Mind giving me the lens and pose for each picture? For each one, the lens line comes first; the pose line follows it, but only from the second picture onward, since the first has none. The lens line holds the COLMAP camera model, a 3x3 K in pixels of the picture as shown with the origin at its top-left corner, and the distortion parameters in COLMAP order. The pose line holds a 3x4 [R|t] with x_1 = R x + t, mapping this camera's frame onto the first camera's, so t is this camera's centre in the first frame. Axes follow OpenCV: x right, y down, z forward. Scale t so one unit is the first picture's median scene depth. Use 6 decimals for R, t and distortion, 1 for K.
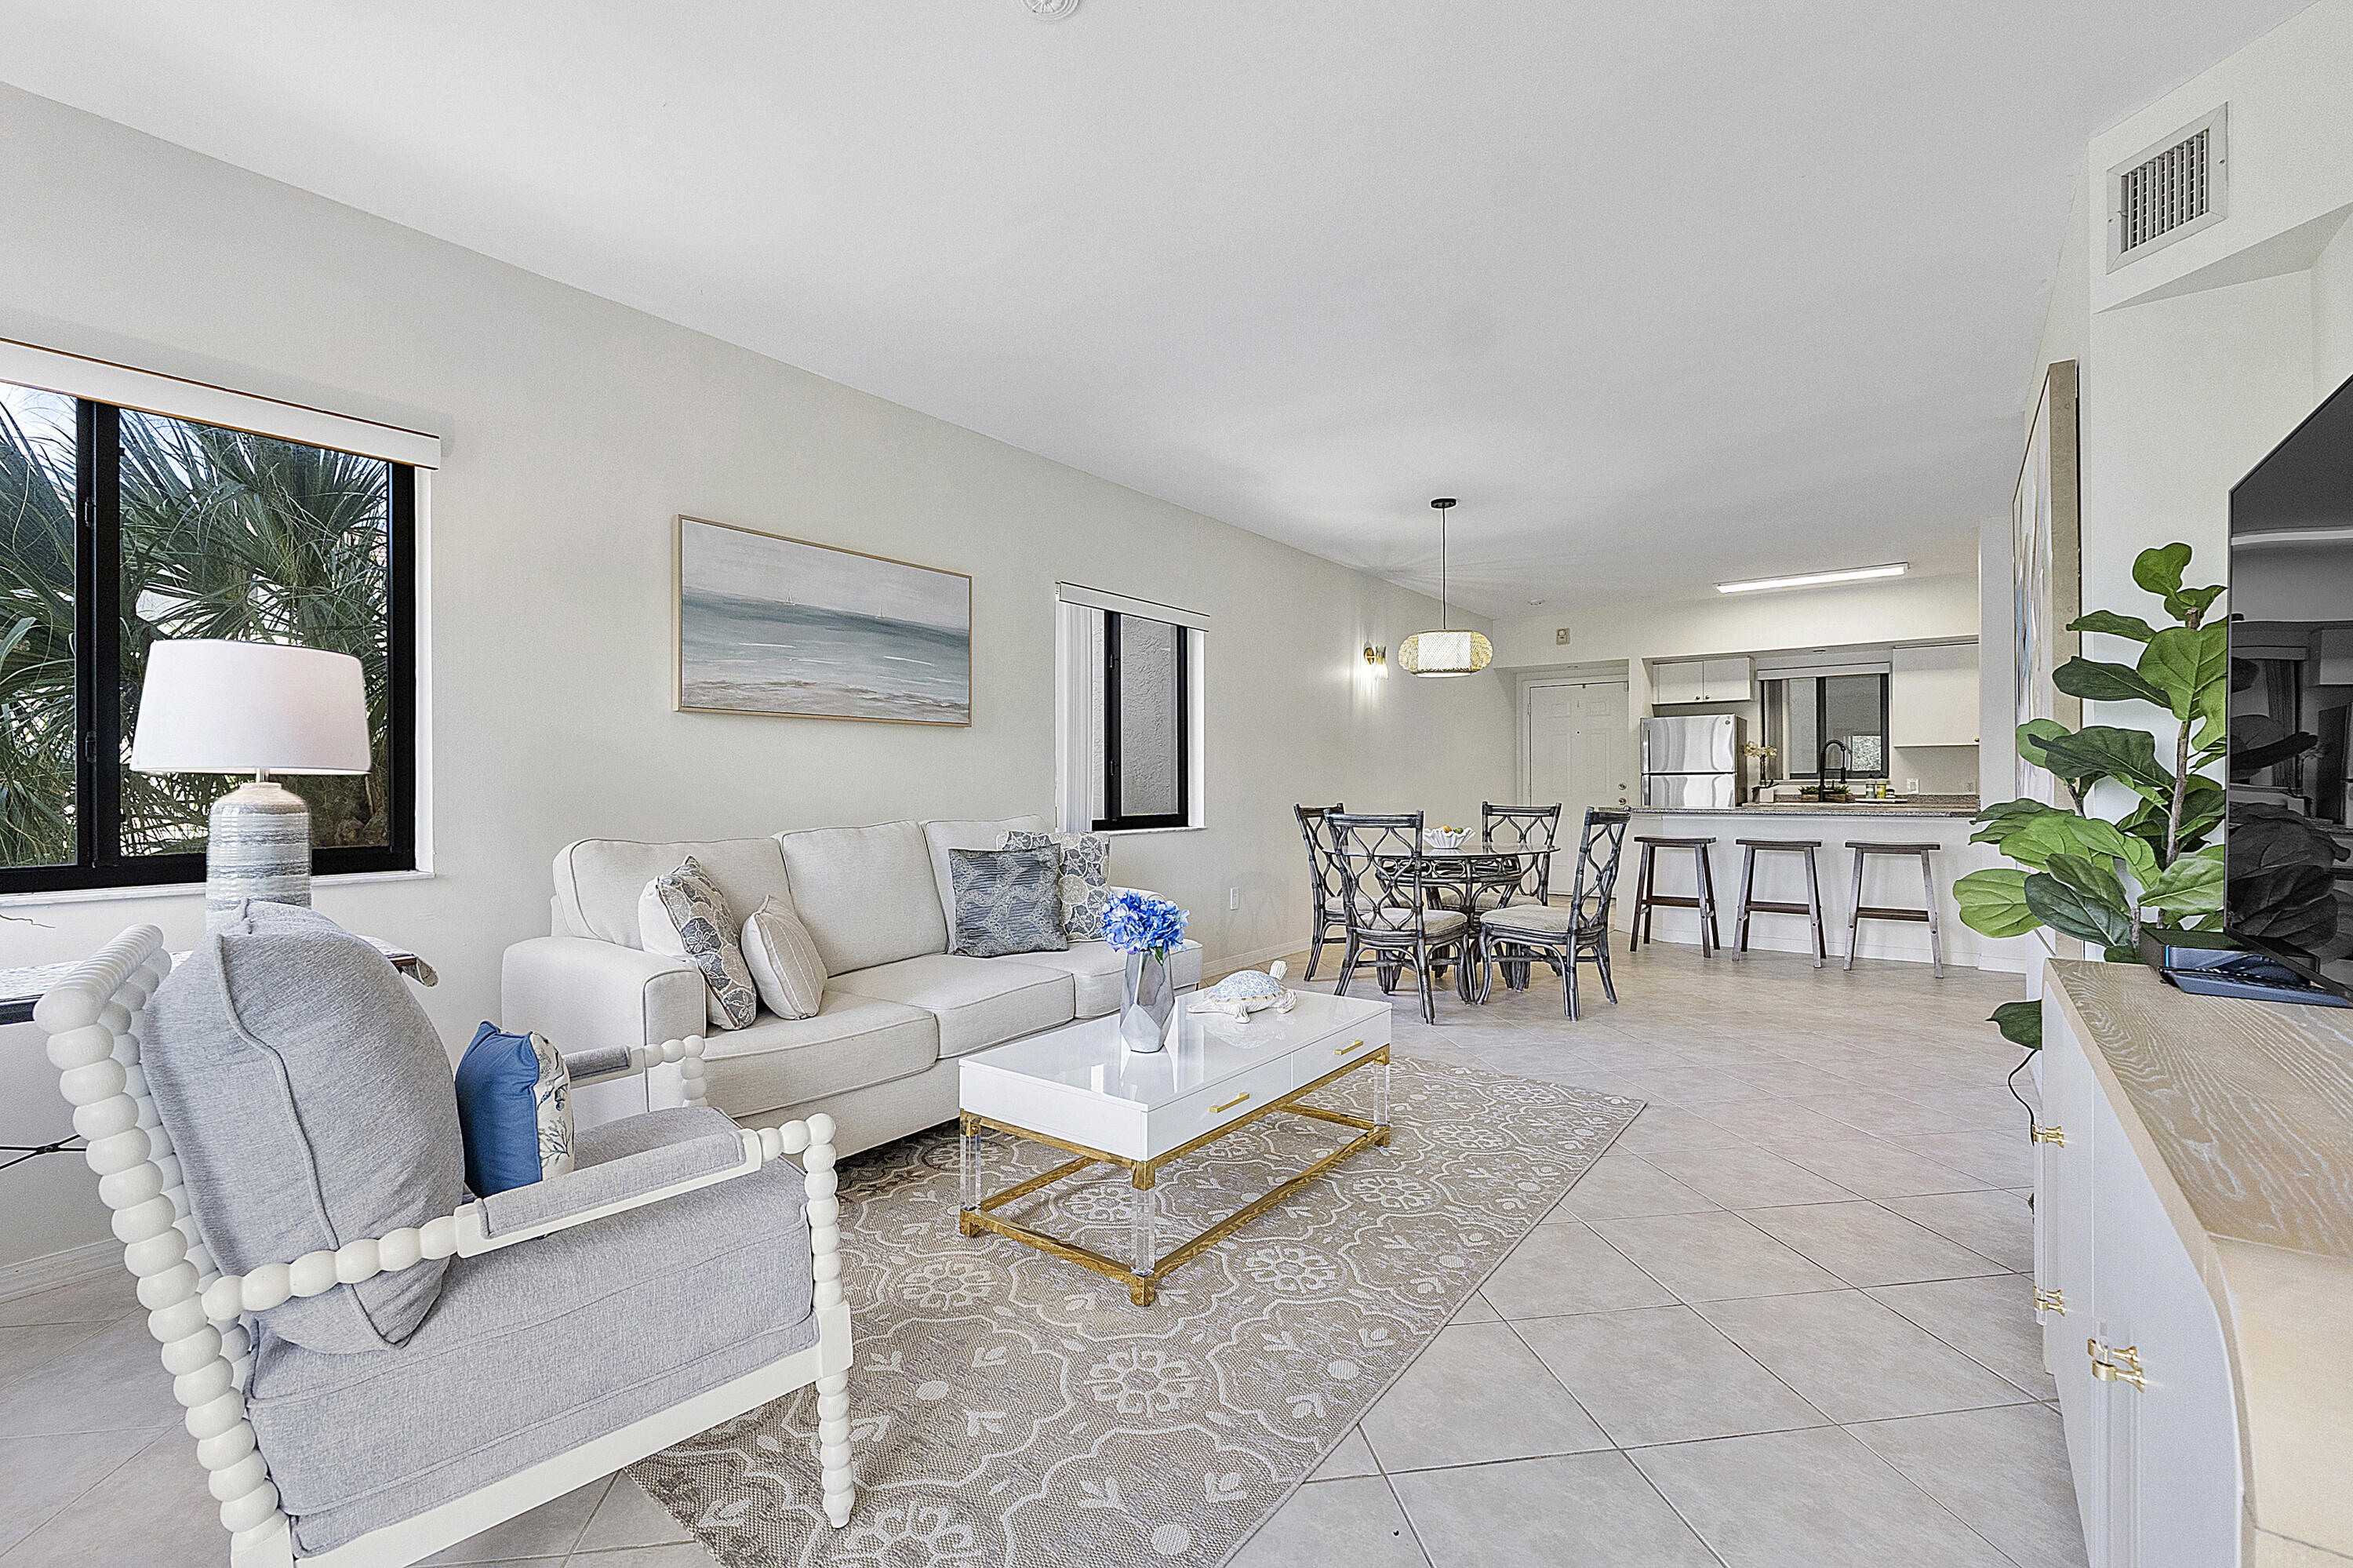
lens RADIAL K [[1003.1, 0, 1170.5], [0, 1003.1, 781.7], [0, 0, 1]] dist [-0.005396, -0.000952]
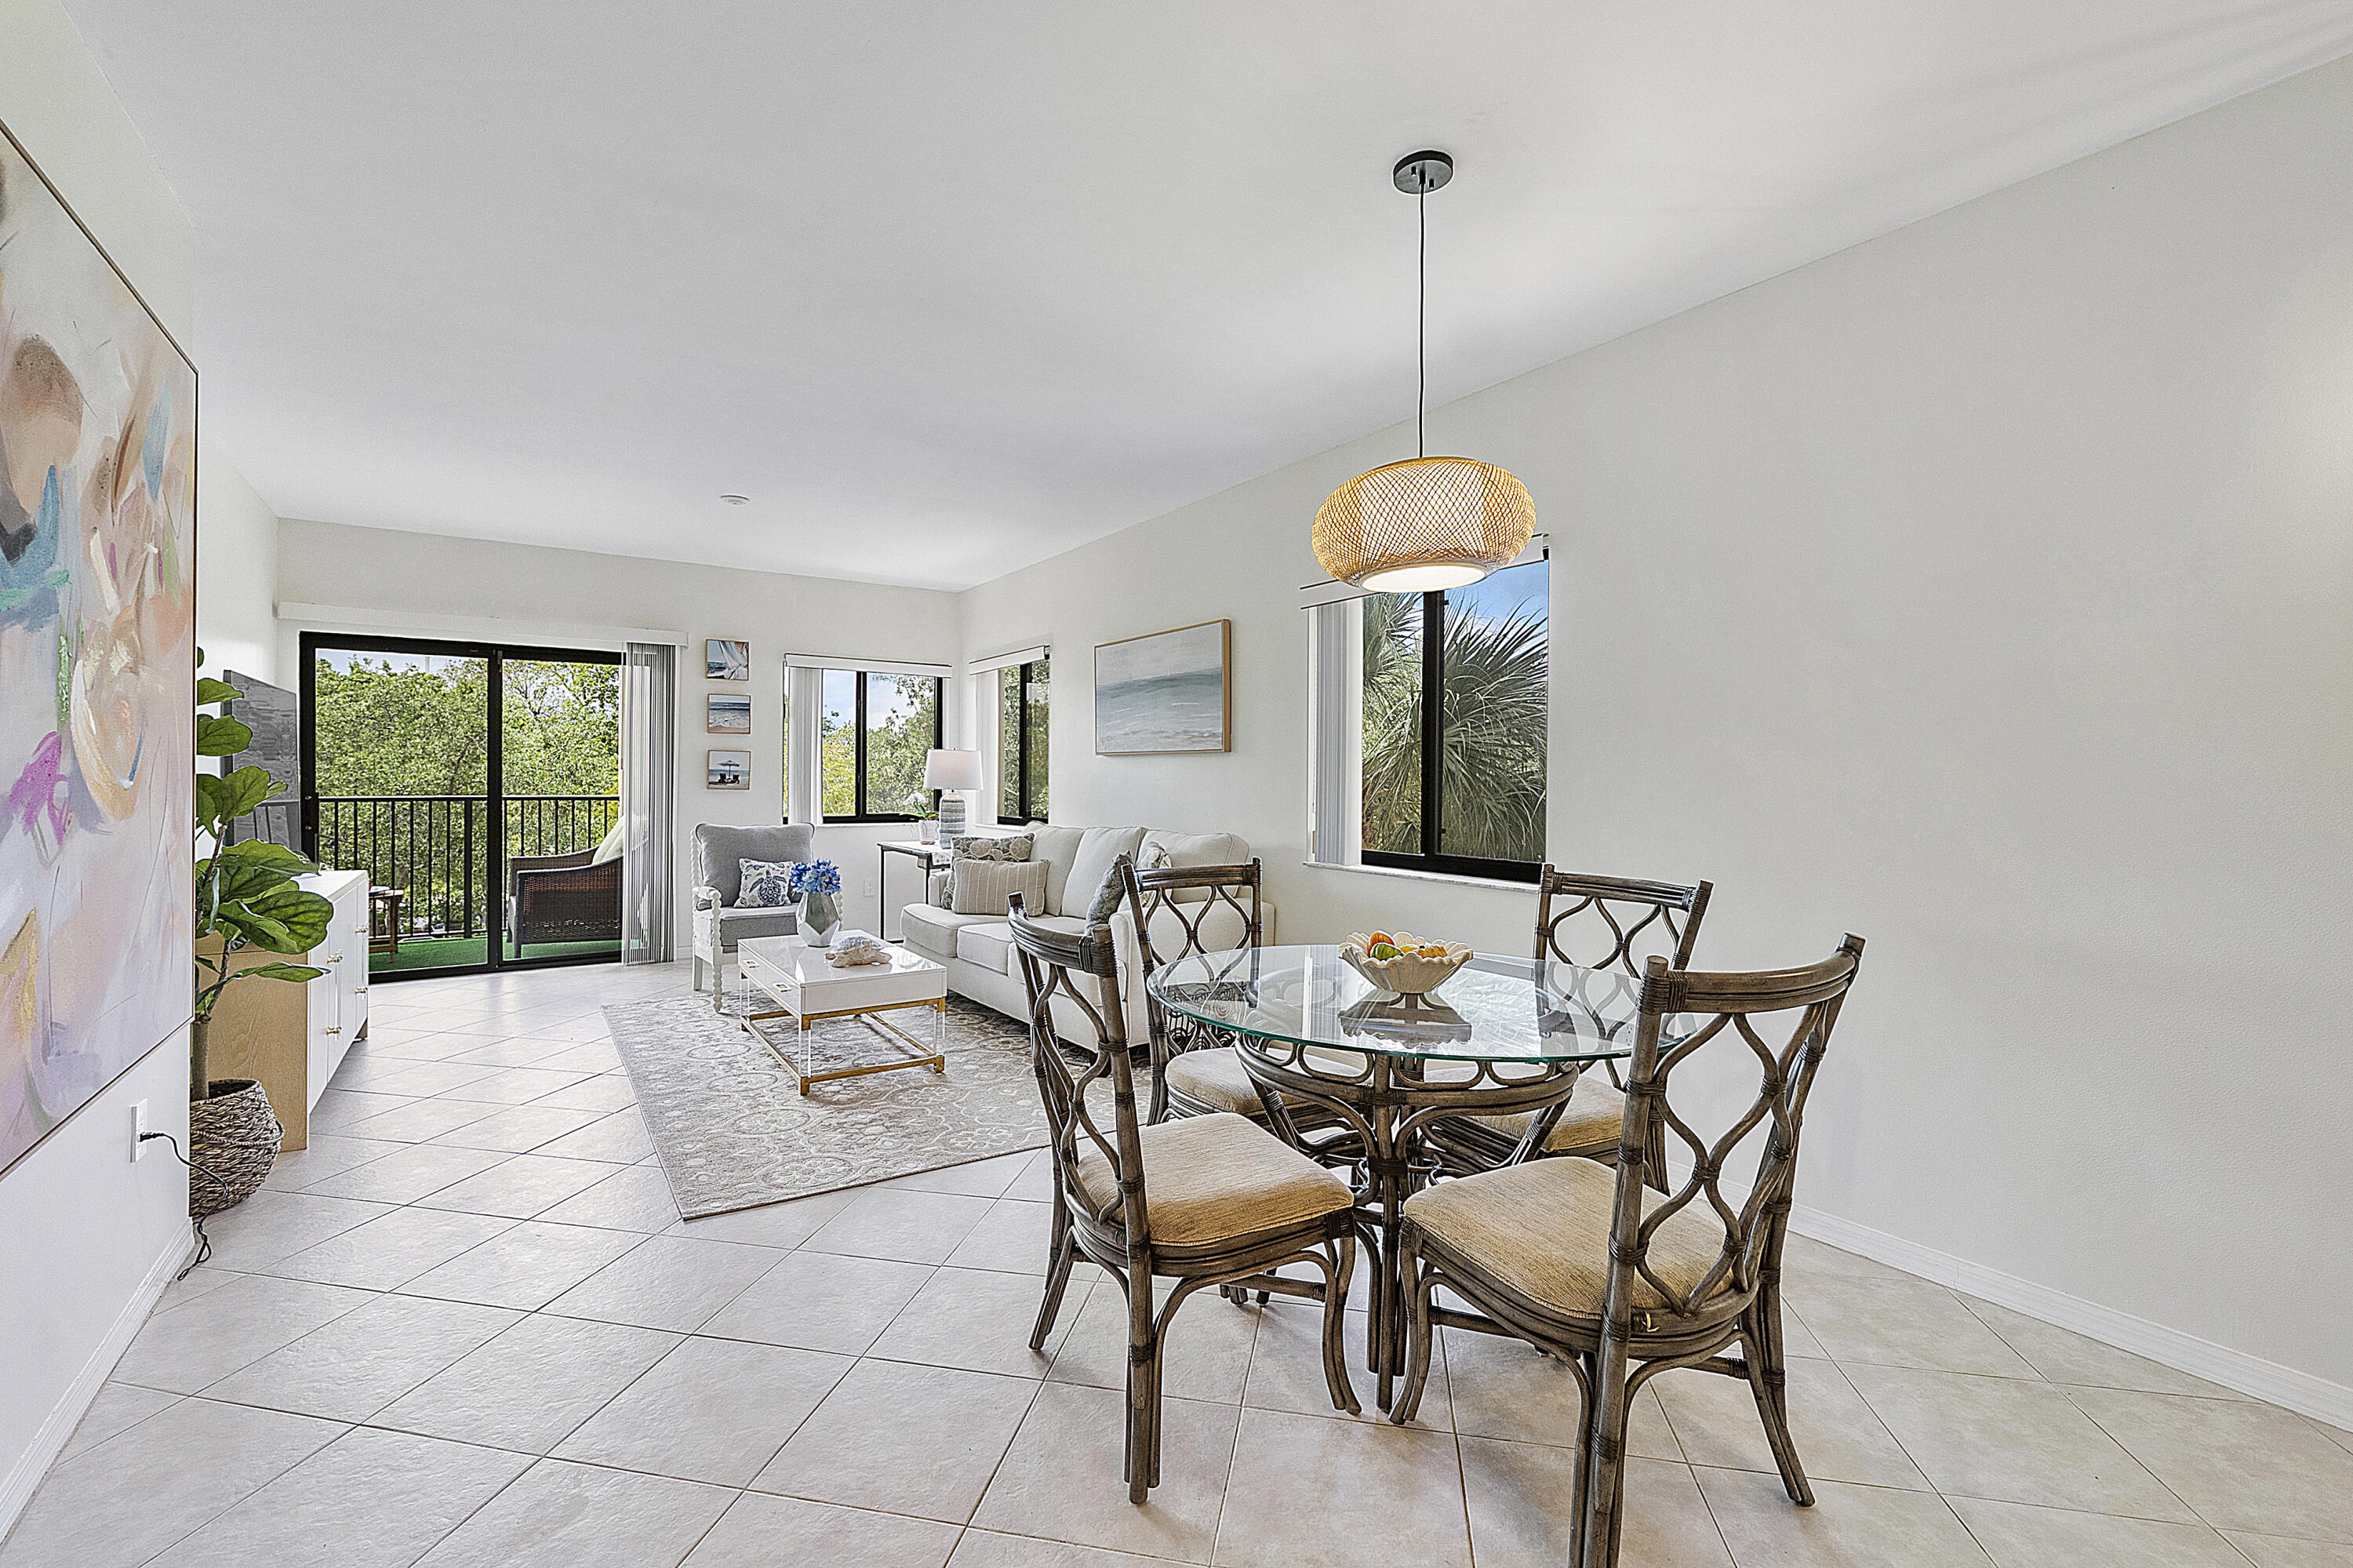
lens RADIAL K [[1003.1, 0, 1165.9], [0, 1003.1, 777.9], [0, 0, 1]] dist [-0.005396, -0.000952]
pose [[-0.328972, 0.004597, -0.944328, 0.468267], [-0.004075, 0.999972, 0.006287, -0.016957], [0.944331, 0.005917, -0.328945, 0.689480]]
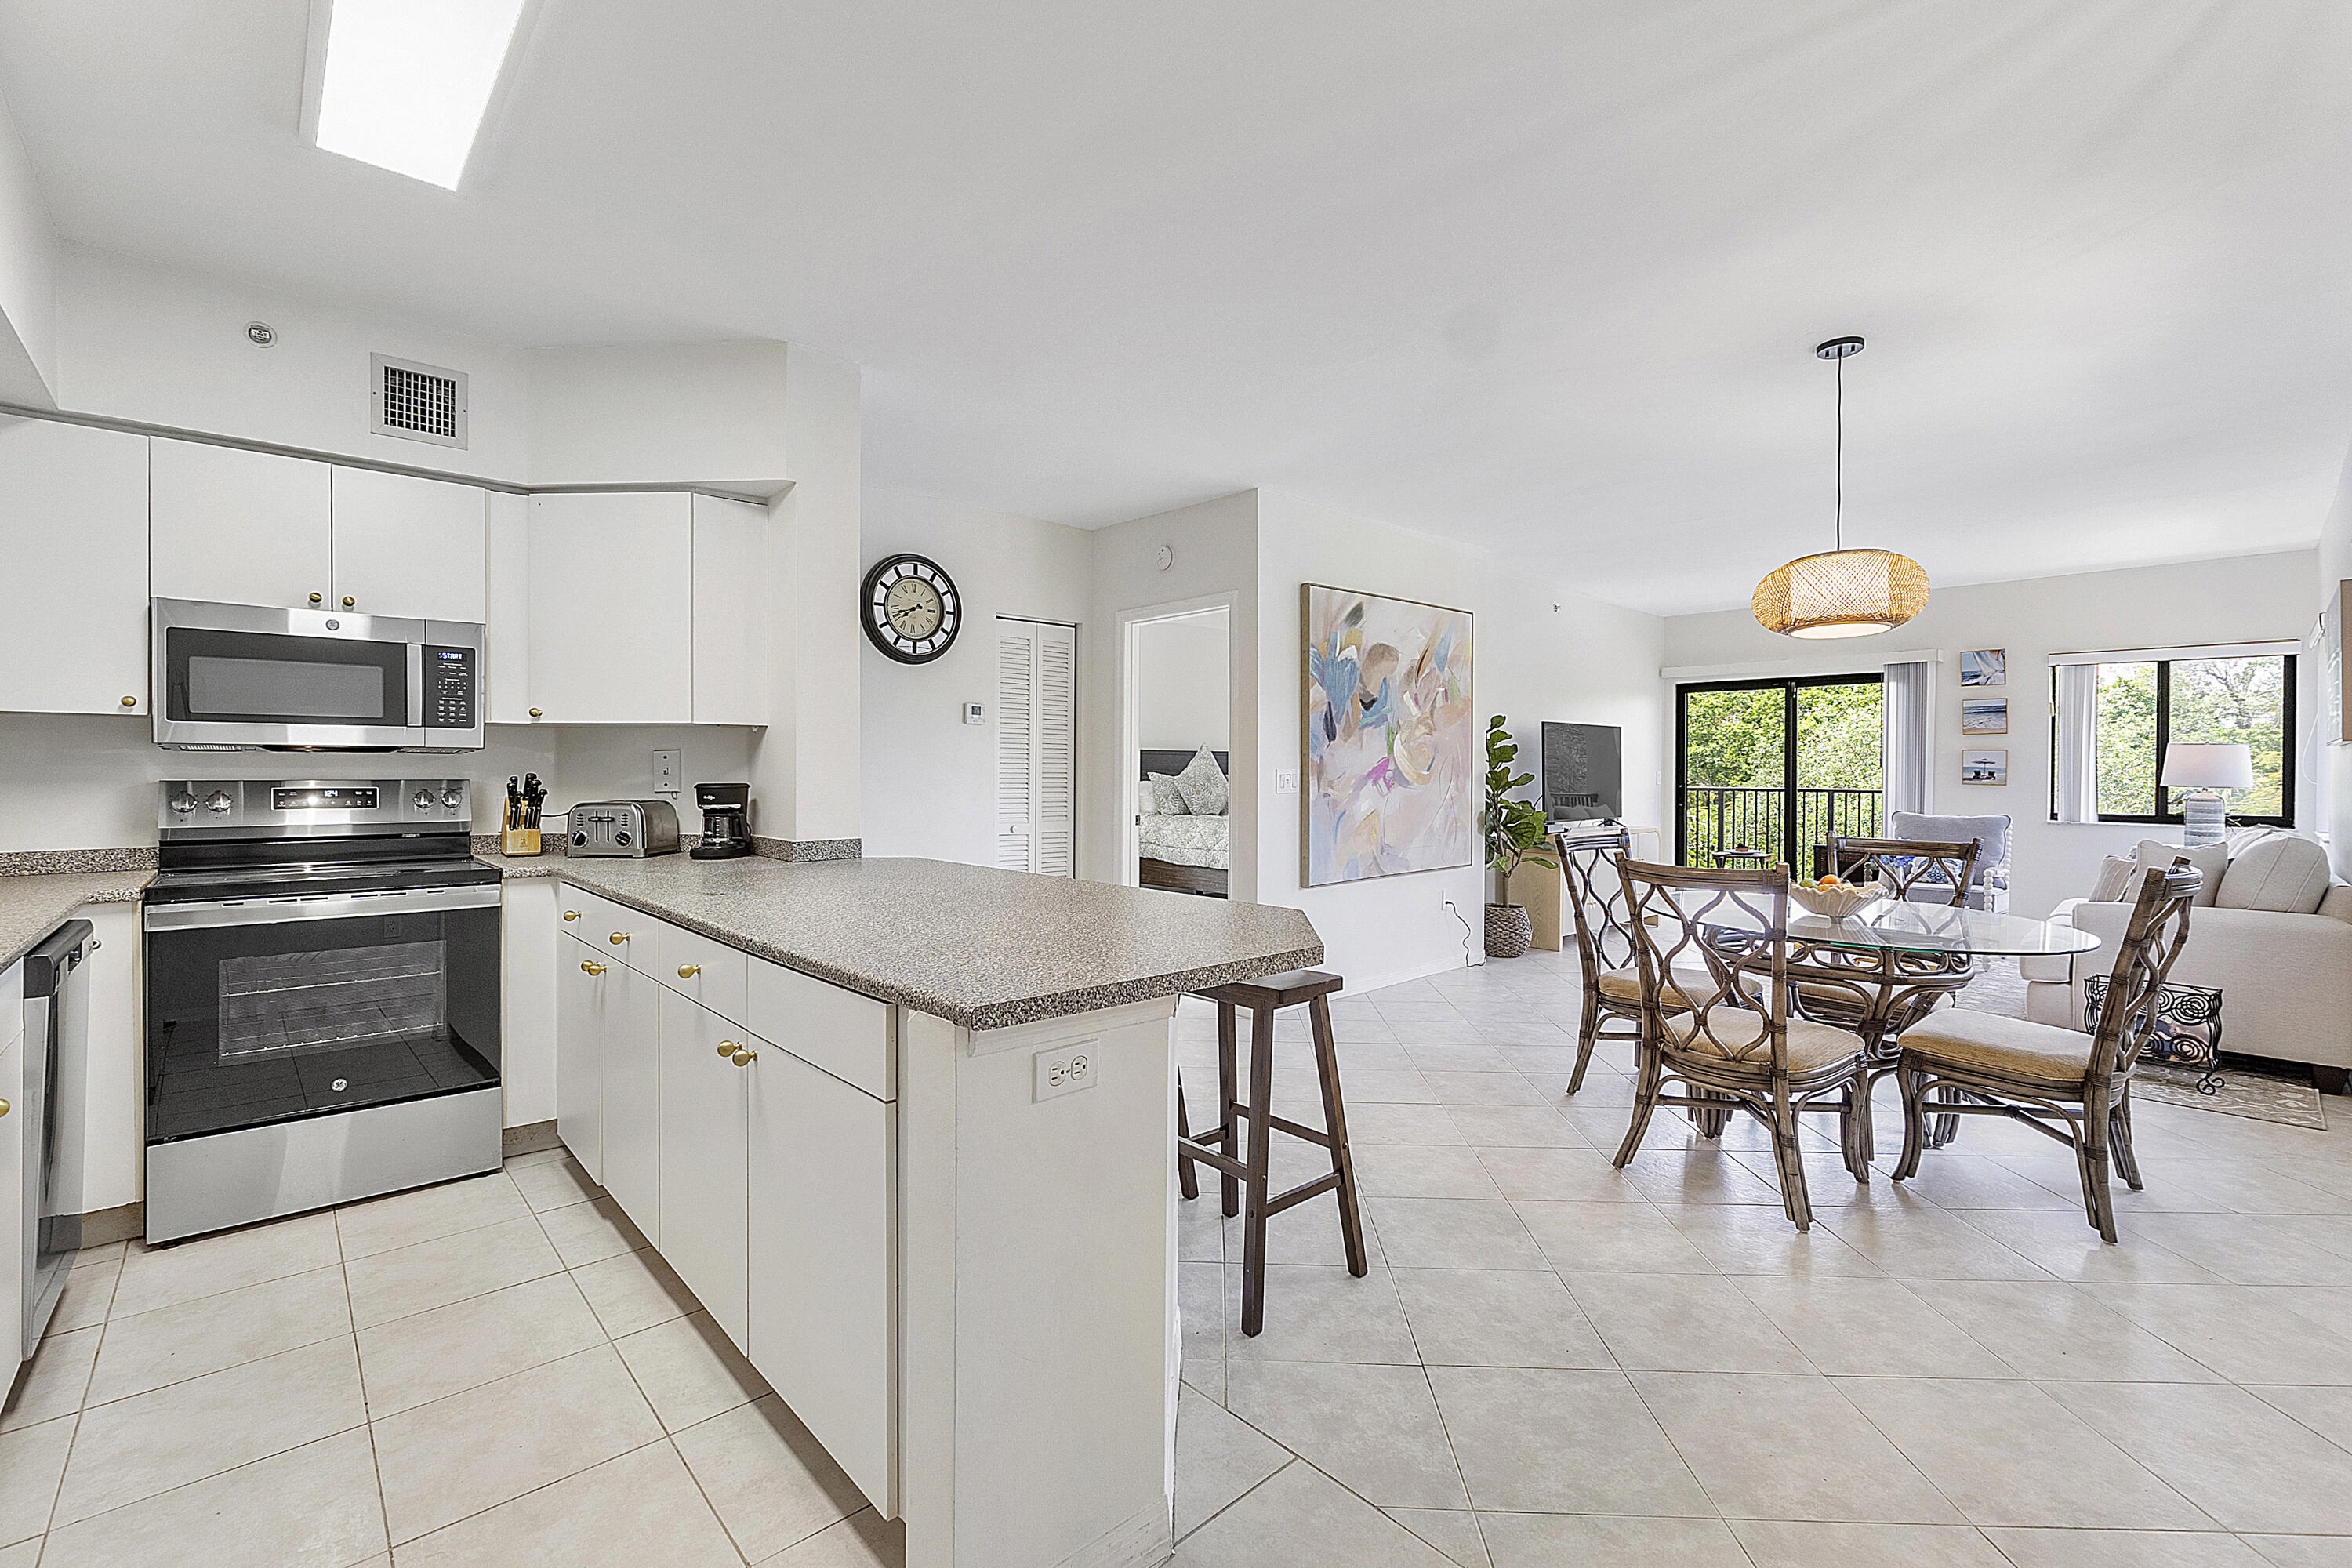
lens RADIAL K [[1002.7, 0, 1172.6], [0, 1002.7, 777.4], [0, 0, 1]] dist [-0.005396, -0.000952]
pose [[-0.983885, 0.000449, 0.178804, 0.372073], [0.001761, 0.999973, 0.007184, -0.015261], [-0.178796, 0.007384, -0.983859, 1.108975]]
